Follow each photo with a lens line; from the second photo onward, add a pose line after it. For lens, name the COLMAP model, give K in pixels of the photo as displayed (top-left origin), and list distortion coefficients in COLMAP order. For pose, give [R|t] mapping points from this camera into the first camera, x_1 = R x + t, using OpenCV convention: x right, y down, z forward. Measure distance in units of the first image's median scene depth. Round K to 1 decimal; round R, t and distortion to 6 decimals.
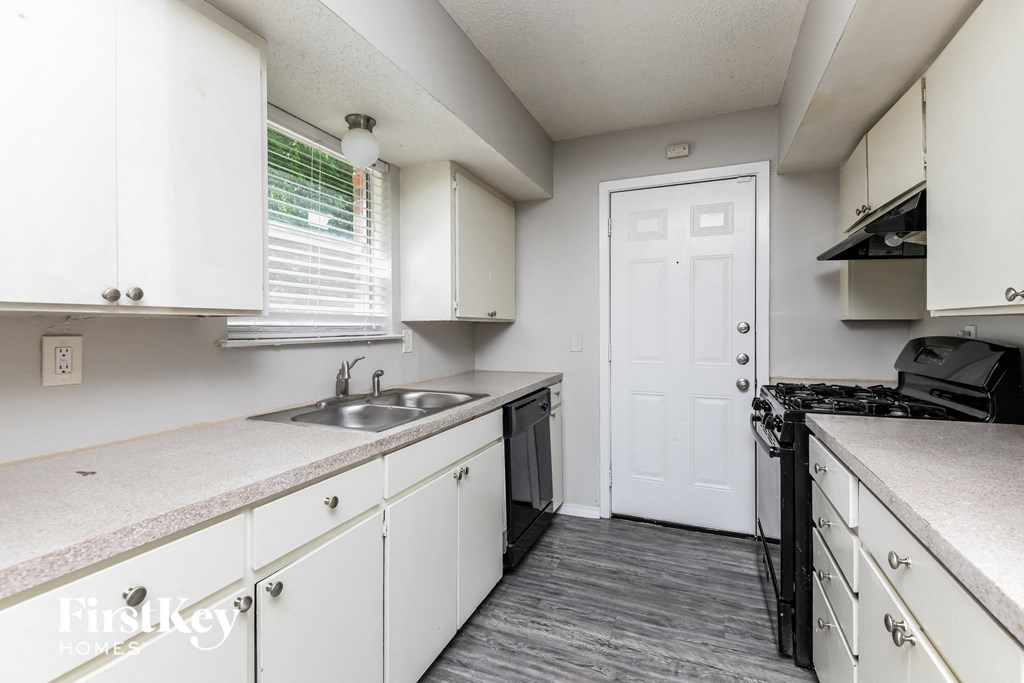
lens RADIAL K [[461.5, 0, 512.0], [0, 461.5, 341.5], [0, 0, 1]] dist [0.000120, -0.000044]
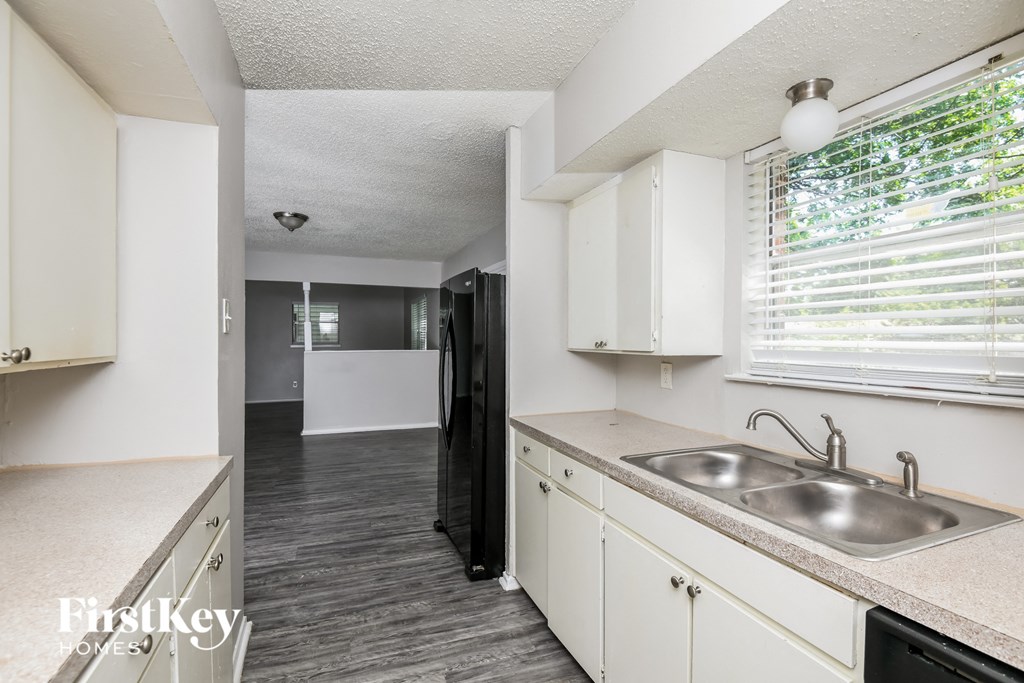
lens RADIAL K [[461.5, 0, 512.0], [0, 461.5, 341.5], [0, 0, 1]] dist [0.000120, -0.000044]
pose [[-0.718449, 0.005089, -0.695561, 0.649713], [-0.023422, 0.999229, 0.031503, -0.115164], [0.695186, 0.038925, -0.717776, 1.521374]]
